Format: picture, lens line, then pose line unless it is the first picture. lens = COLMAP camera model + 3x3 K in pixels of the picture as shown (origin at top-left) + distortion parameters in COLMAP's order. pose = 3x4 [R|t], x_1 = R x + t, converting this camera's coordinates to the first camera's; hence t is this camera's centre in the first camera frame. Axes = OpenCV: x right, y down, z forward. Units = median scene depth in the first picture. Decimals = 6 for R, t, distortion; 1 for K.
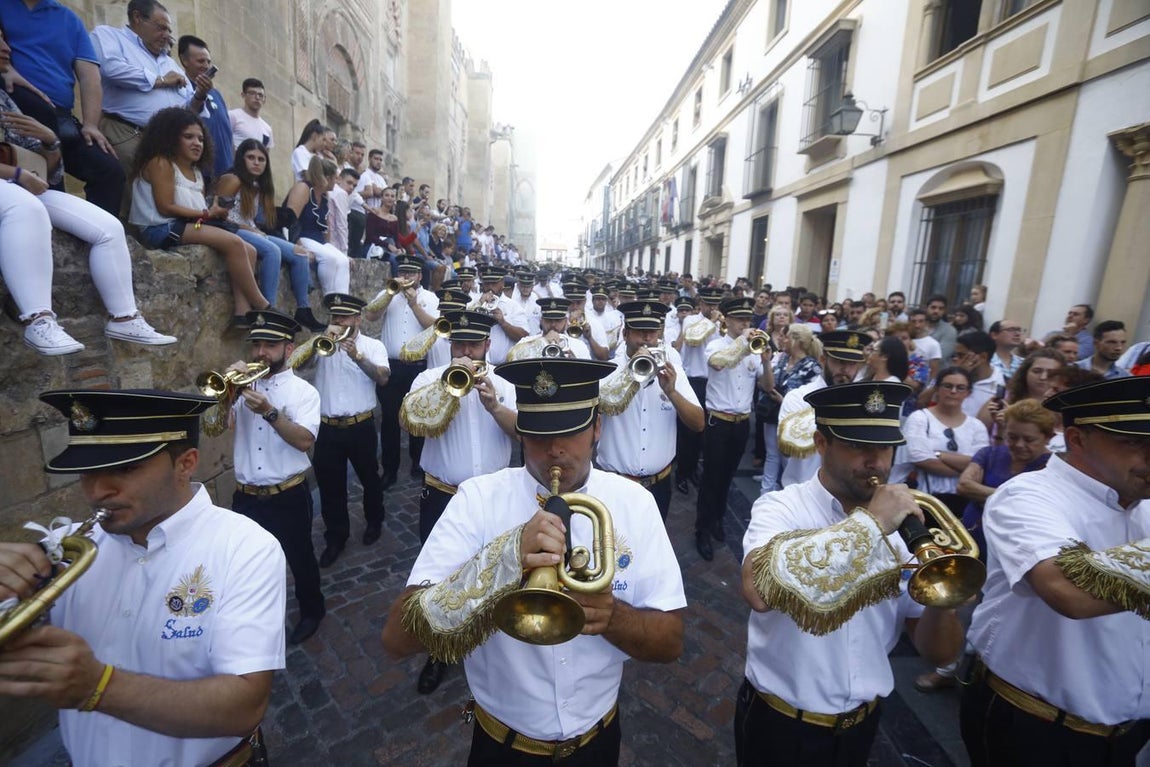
lens RADIAL K [[521.4, 0, 575.0], [0, 521.4, 383.5], [0, 0, 1]] dist [-0.077181, 0.025925]
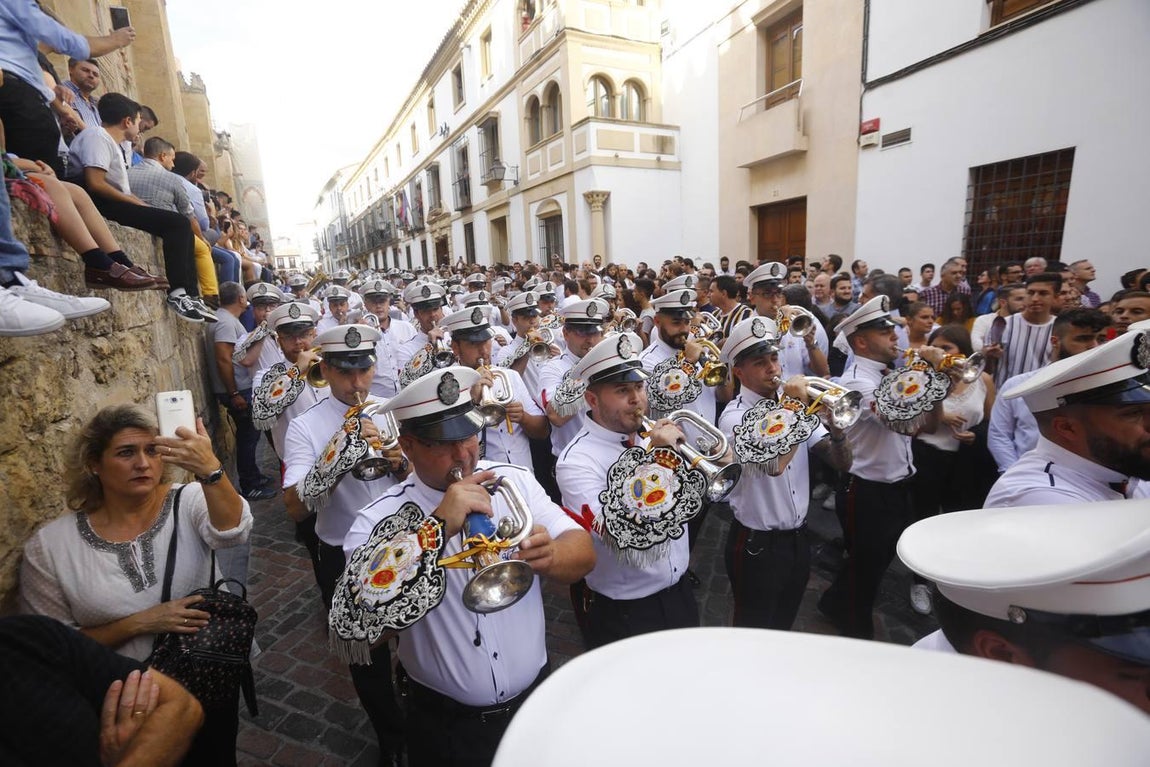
lens RADIAL K [[521.4, 0, 575.0], [0, 521.4, 383.5], [0, 0, 1]] dist [-0.077181, 0.025925]
pose [[0.886896, -0.170070, 0.429525, -0.062514], [0.165067, 0.985055, 0.049194, 0.081618], [-0.431472, 0.027270, 0.901714, -0.349773]]
